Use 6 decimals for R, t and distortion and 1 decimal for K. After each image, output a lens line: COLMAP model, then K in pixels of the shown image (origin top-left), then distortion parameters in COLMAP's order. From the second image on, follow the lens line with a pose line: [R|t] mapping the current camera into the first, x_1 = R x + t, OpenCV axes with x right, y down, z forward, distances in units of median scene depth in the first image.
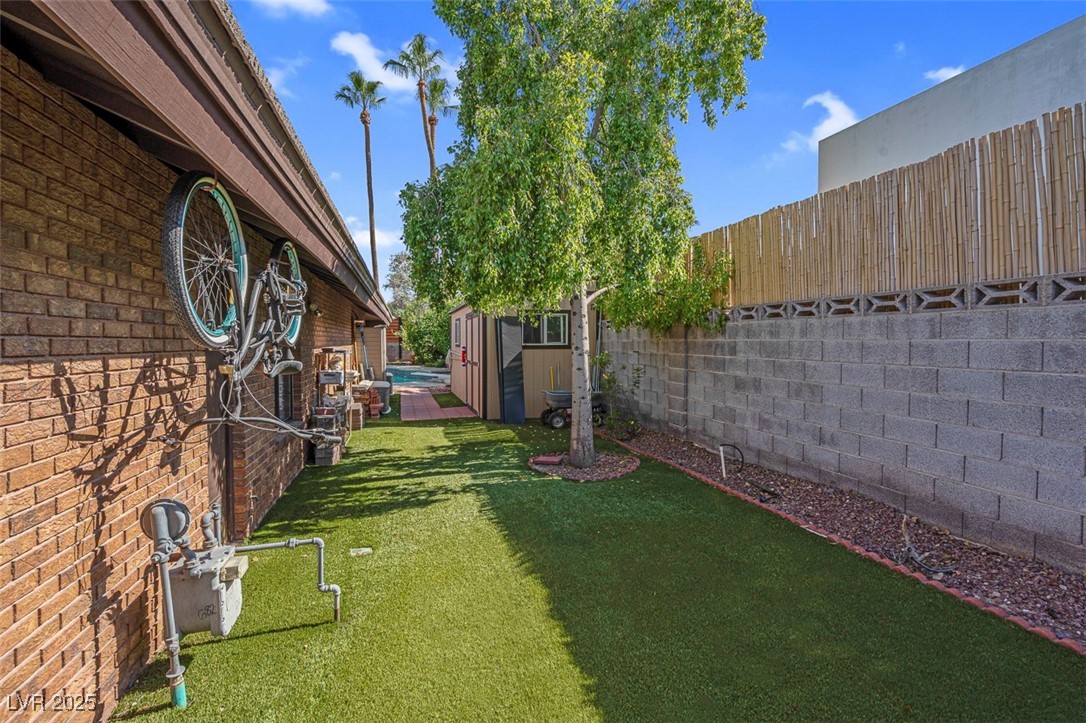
lens RADIAL K [[488.6, 0, 537.9], [0, 488.6, 356.1], [0, 0, 1]] dist [-0.000053, 0.000370]
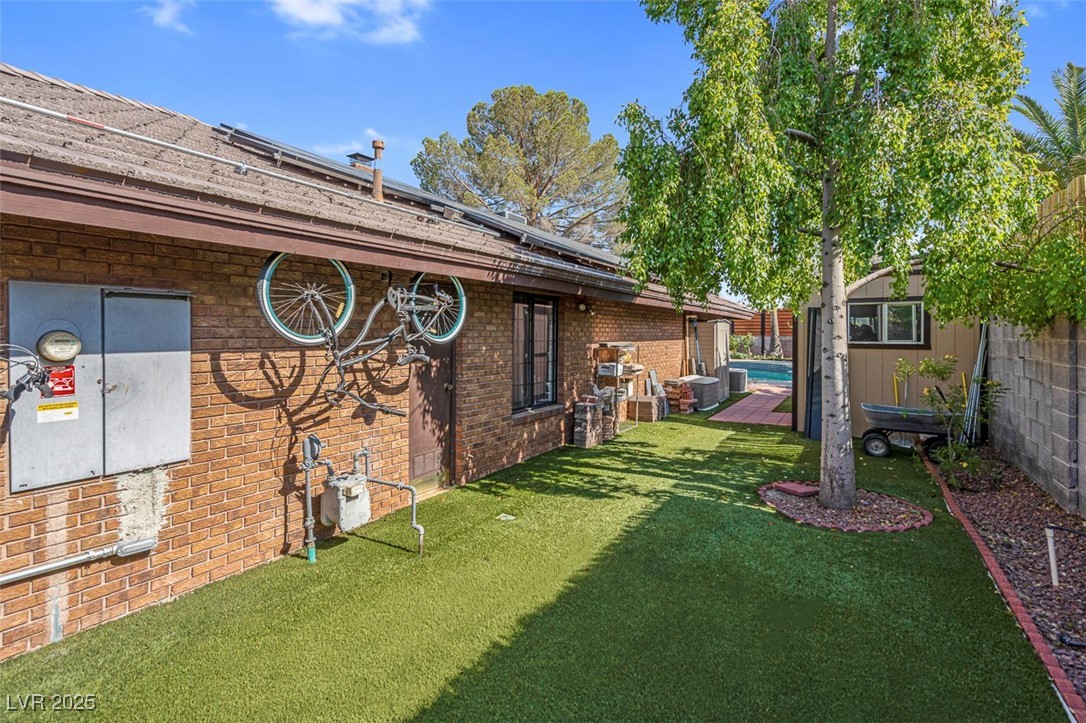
lens RADIAL K [[501.7, 0, 542.3], [0, 501.7, 332.9], [0, 0, 1]] dist [-0.003870, 0.000139]
pose [[0.675049, 0.003366, -0.737765, 0.520987], [-0.026910, 0.999437, -0.020062, -0.022068], [0.737282, 0.033396, 0.674759, 0.202976]]
